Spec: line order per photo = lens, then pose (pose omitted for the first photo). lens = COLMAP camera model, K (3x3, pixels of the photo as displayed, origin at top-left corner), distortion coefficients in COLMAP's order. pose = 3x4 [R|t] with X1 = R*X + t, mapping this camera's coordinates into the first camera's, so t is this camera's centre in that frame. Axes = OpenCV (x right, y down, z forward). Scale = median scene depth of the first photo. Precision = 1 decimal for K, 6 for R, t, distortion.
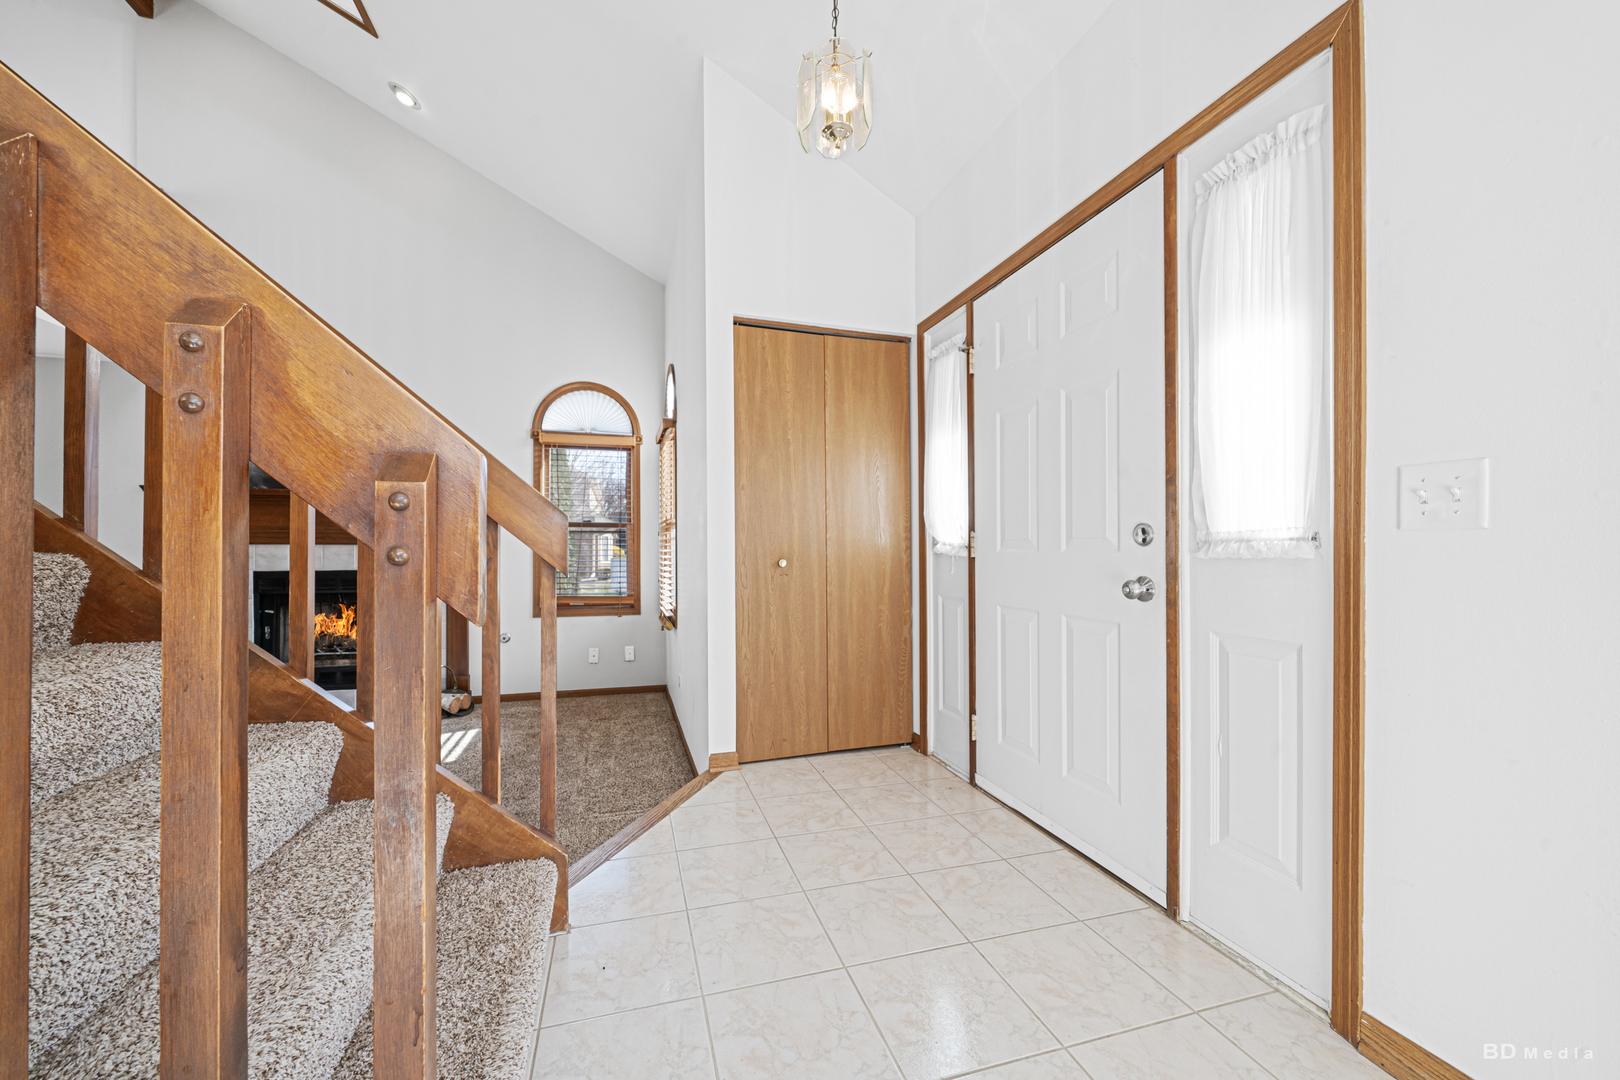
lens RADIAL K [[580.8, 0, 809.8], [0, 580.8, 548.8], [0, 0, 1]] dist [0.000459, 0.001245]
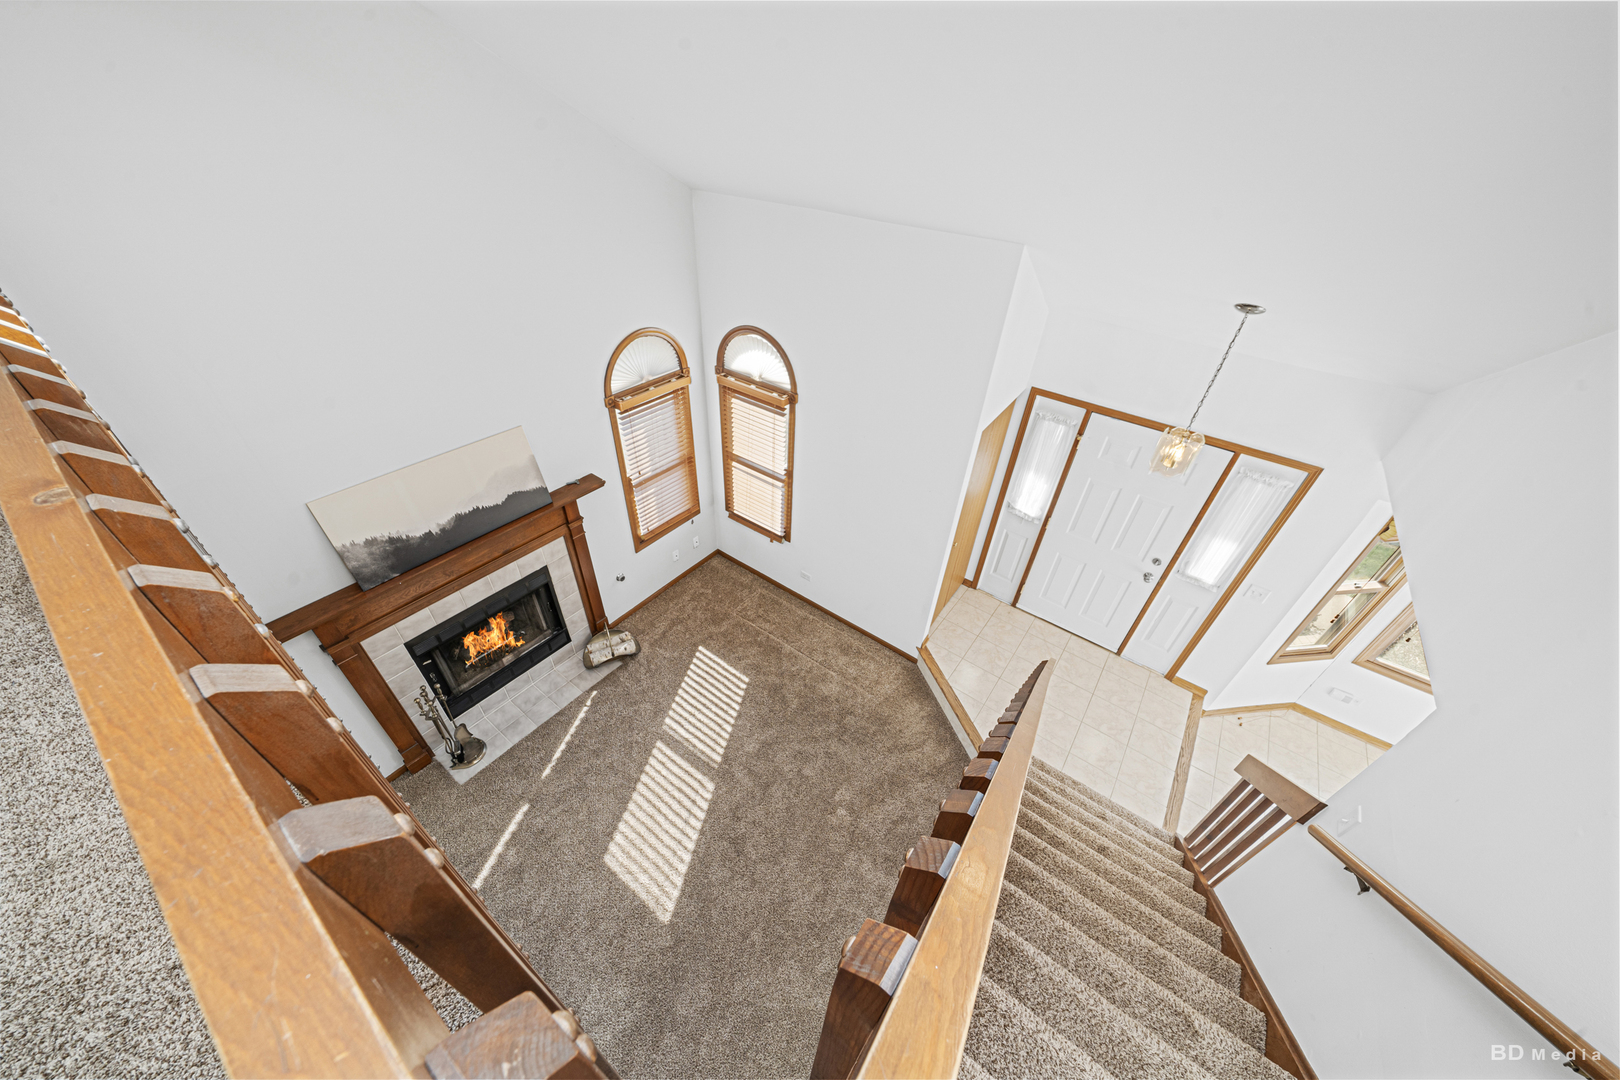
lens RADIAL K [[562.2, 0, 800.4], [0, 562.2, 539.9], [0, 0, 1]] dist [-0.004674, 0.000168]
pose [[0.813606, -0.330866, 0.478093, -1.227919], [-0.043988, 0.784904, 0.618054, -1.009158], [-0.579751, -0.523882, 0.624048, 0.224459]]
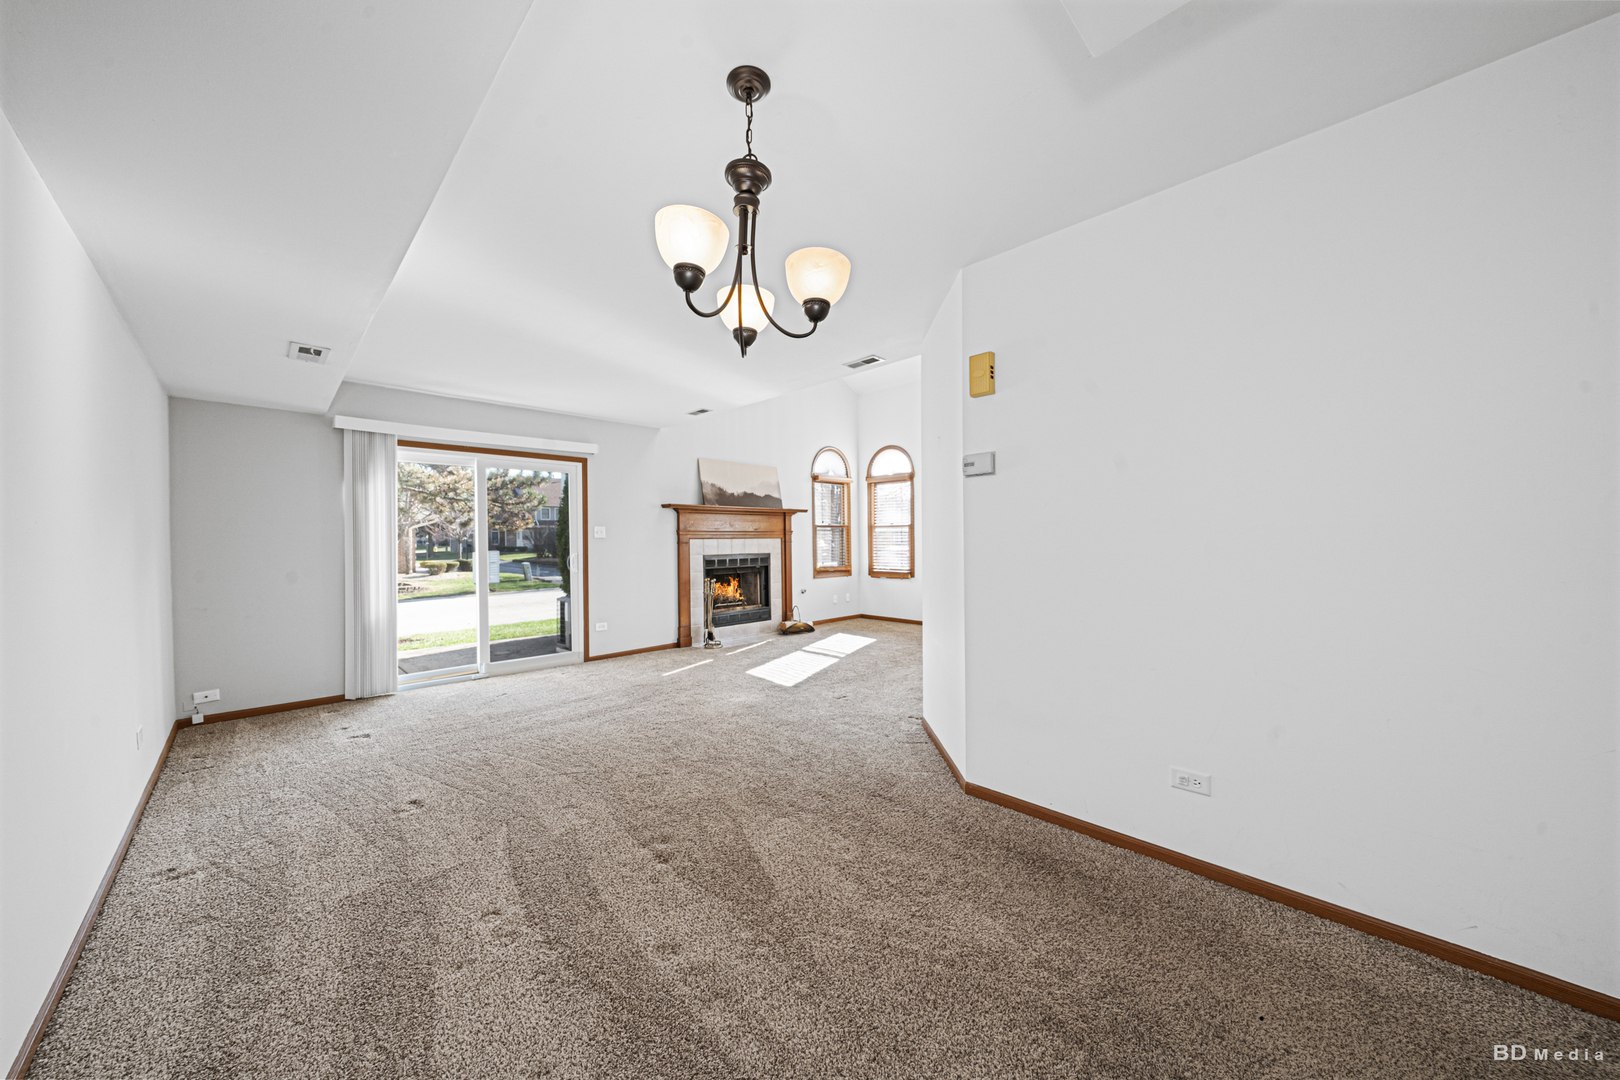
lens RADIAL K [[562.2, 0, 794.0], [0, 562.2, 538.2], [0, 0, 1]] dist [-0.004674, 0.000168]
pose [[0.897016, -0.004727, 0.441973, -2.163116], [0.004314, 0.999989, 0.001939, -0.014482], [-0.441977, 0.000167, 0.897026, -0.868916]]
